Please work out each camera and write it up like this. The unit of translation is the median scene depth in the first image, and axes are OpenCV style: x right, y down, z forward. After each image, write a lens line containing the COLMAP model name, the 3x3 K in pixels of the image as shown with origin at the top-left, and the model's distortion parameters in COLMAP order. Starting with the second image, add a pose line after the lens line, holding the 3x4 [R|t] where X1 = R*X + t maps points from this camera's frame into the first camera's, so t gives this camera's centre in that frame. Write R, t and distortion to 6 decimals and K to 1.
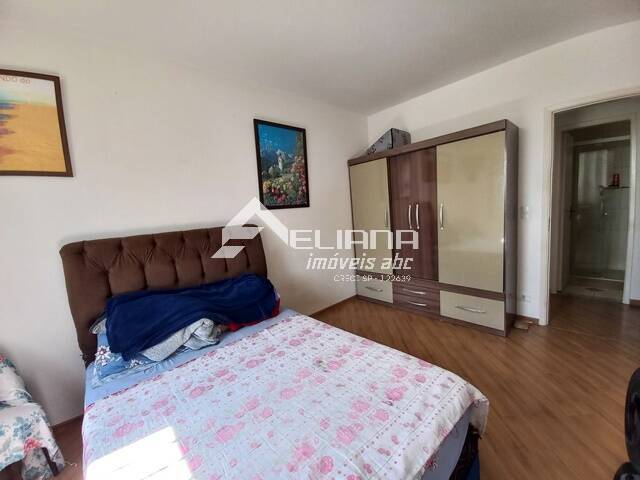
lens RADIAL K [[255.6, 0, 320.0], [0, 255.6, 240.0], [0, 0, 1]] dist [0.015229, -0.013507]
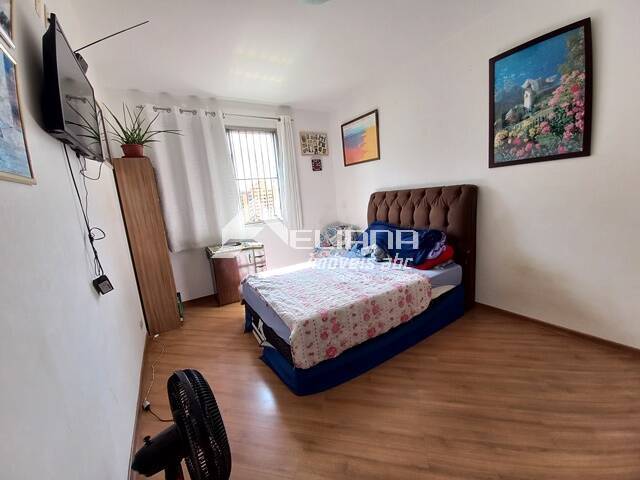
lens RADIAL K [[255.6, 0, 320.0], [0, 255.6, 240.0], [0, 0, 1]] dist [0.015229, -0.013507]
pose [[-0.185605, 0.252266, -0.949691, 0.741362], [-0.022863, 0.965114, 0.260831, -0.091541], [0.982358, 0.070124, -0.173363, 0.578128]]
